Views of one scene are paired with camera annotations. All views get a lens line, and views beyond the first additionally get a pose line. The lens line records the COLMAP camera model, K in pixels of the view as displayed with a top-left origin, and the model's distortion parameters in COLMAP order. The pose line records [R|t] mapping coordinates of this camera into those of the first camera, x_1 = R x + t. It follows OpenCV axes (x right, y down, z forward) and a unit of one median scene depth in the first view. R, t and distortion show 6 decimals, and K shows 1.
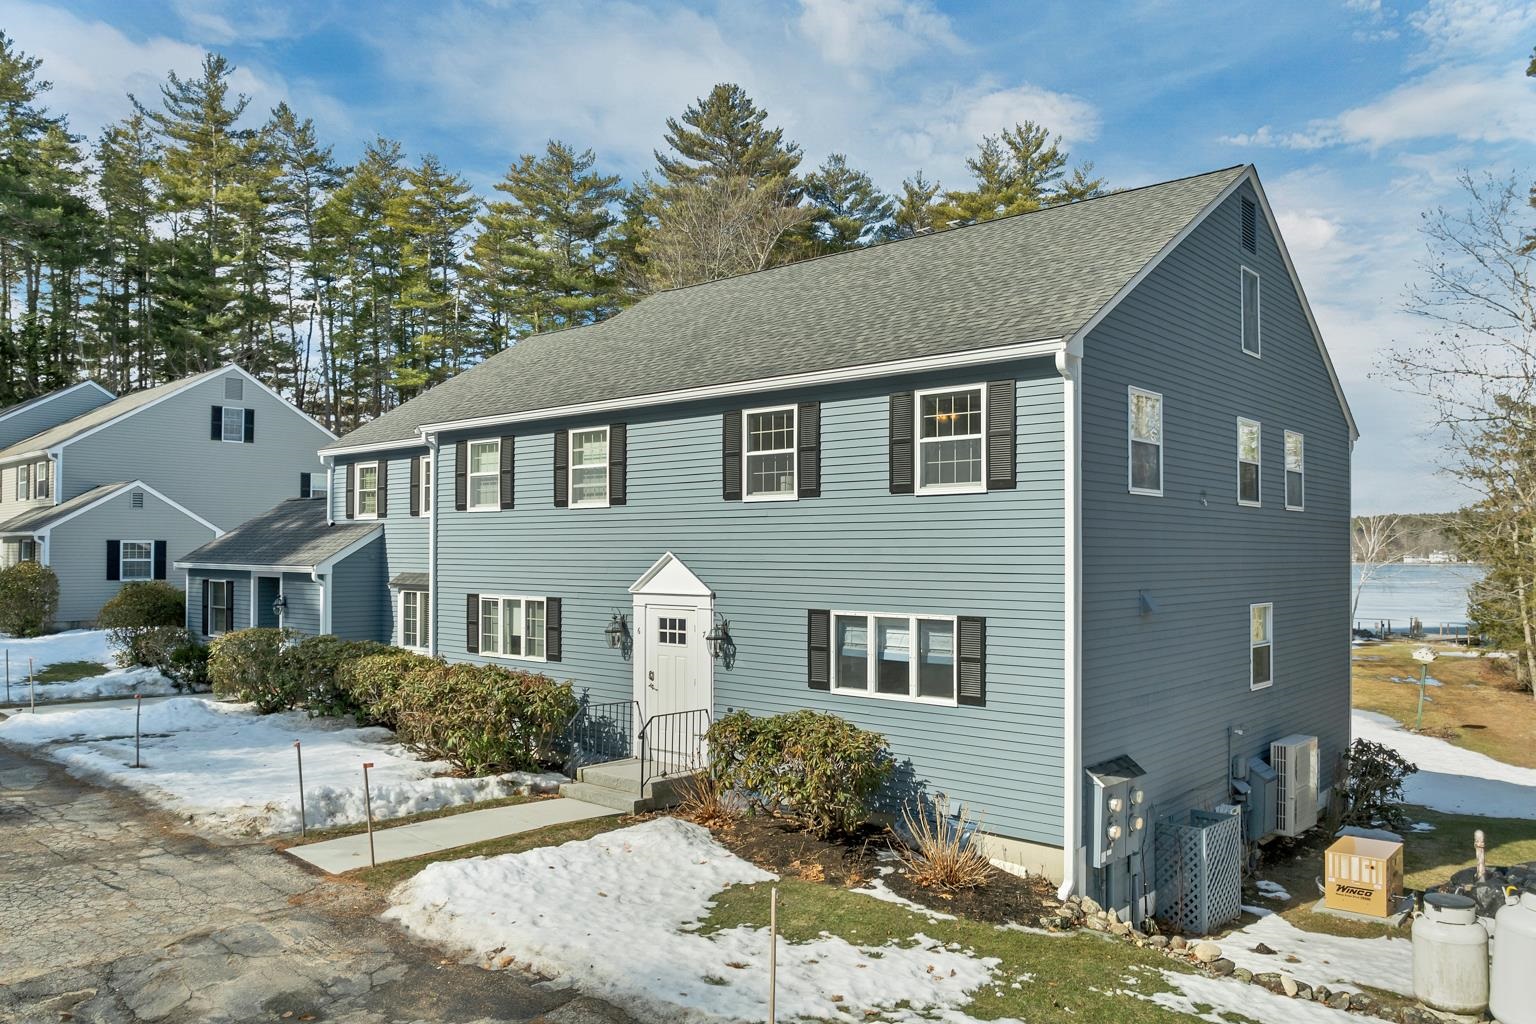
lens RADIAL K [[1112.7, 0, 772.0], [0, 1112.7, 509.7], [0, 0, 1]] dist [-0.032678, -0.001101]
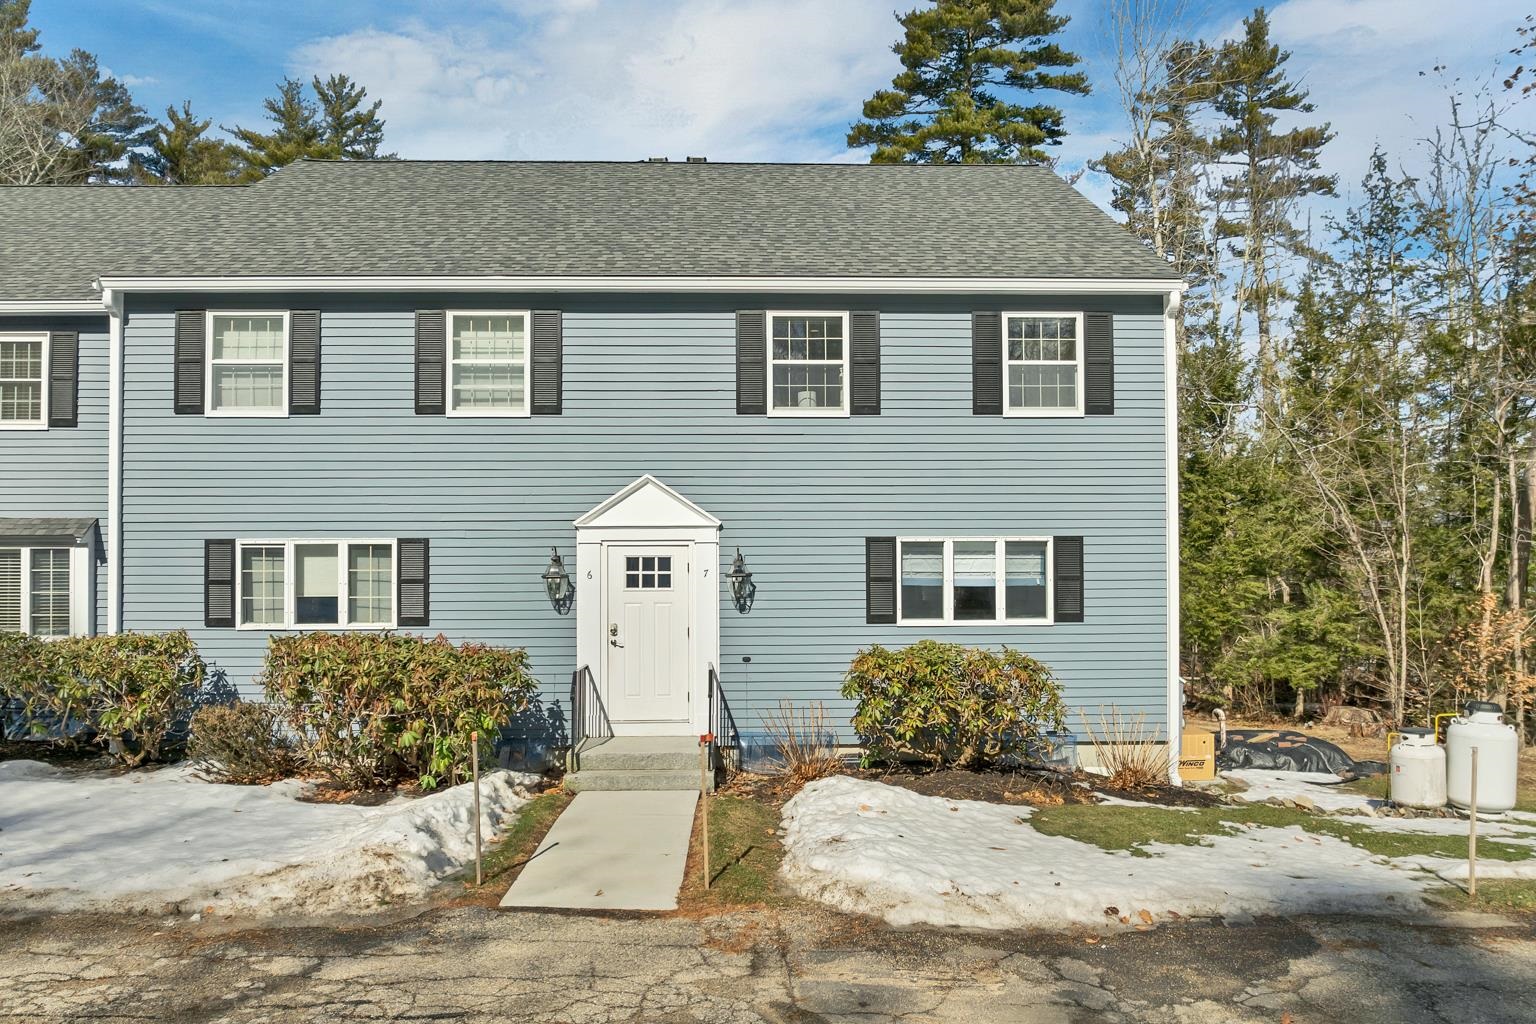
lens RADIAL K [[1112.7, 0, 801.9], [0, 1112.7, 508.0], [0, 0, 1]] dist [-0.032678, -0.001101]
pose [[0.727798, 0.022712, 0.685416, -0.592205], [-0.020379, 0.999726, -0.011487, 0.072604], [-0.685489, -0.005608, 0.728061, 0.349251]]
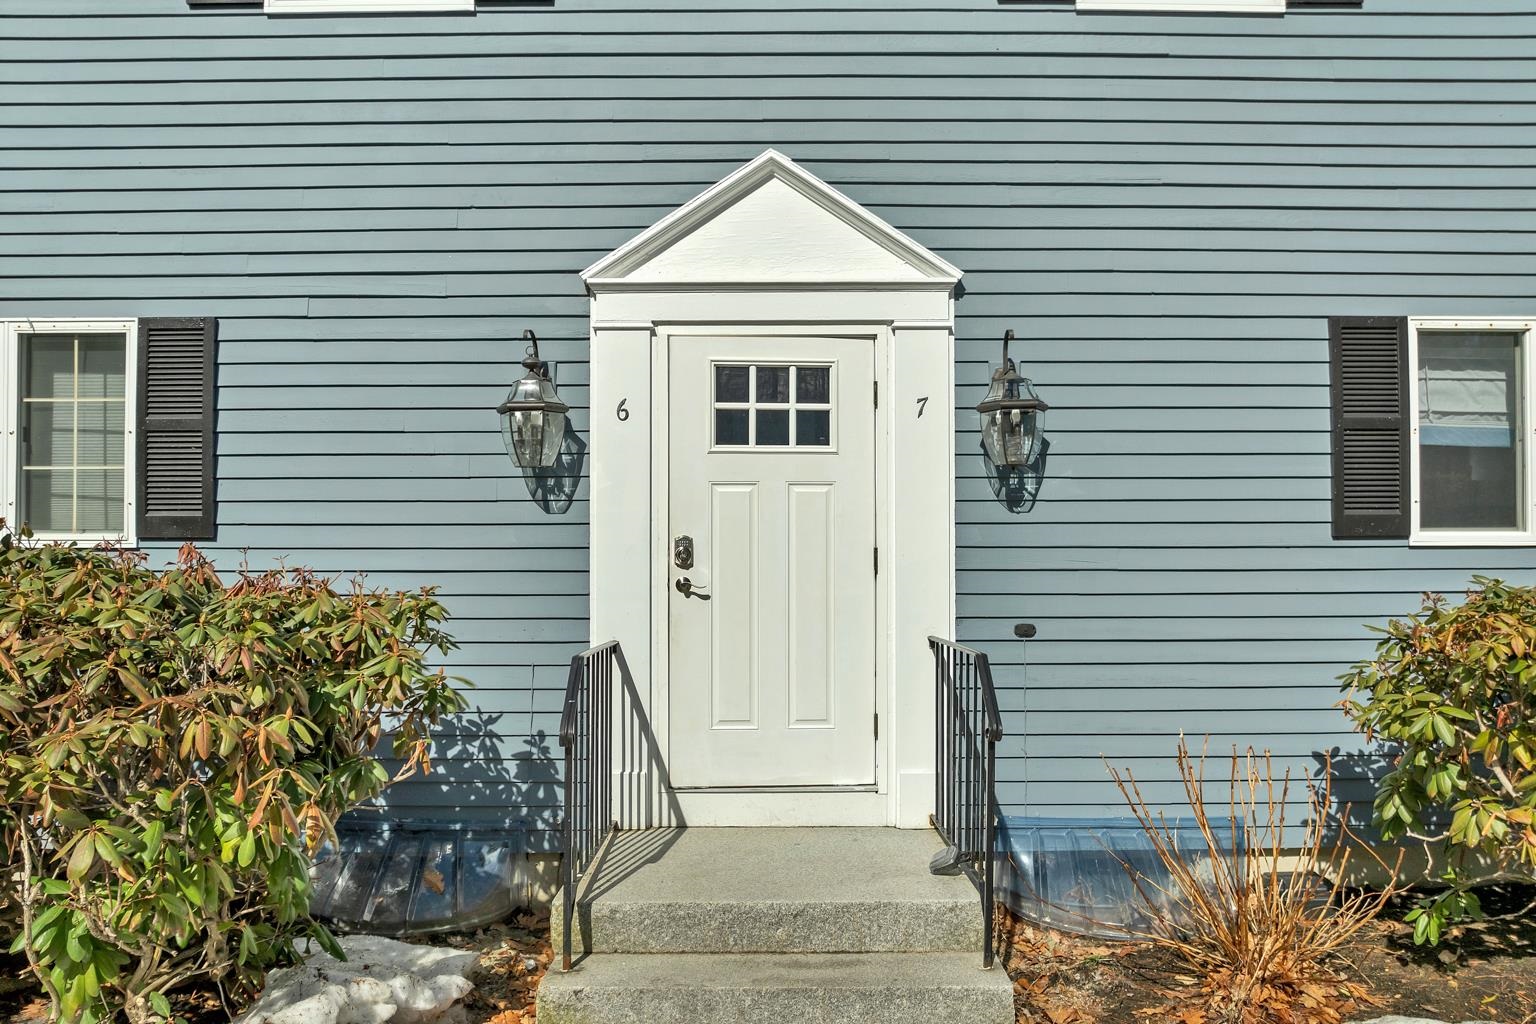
lens RADIAL K [[1112.7, 0, 803.8], [0, 1112.7, 522.0], [0, 0, 1]] dist [-0.032678, -0.001101]
pose [[0.751837, 0.012425, 0.659232, -0.304769], [-0.021895, 0.999741, 0.006128, 0.146785], [-0.658986, -0.019041, 0.751914, 0.792617]]
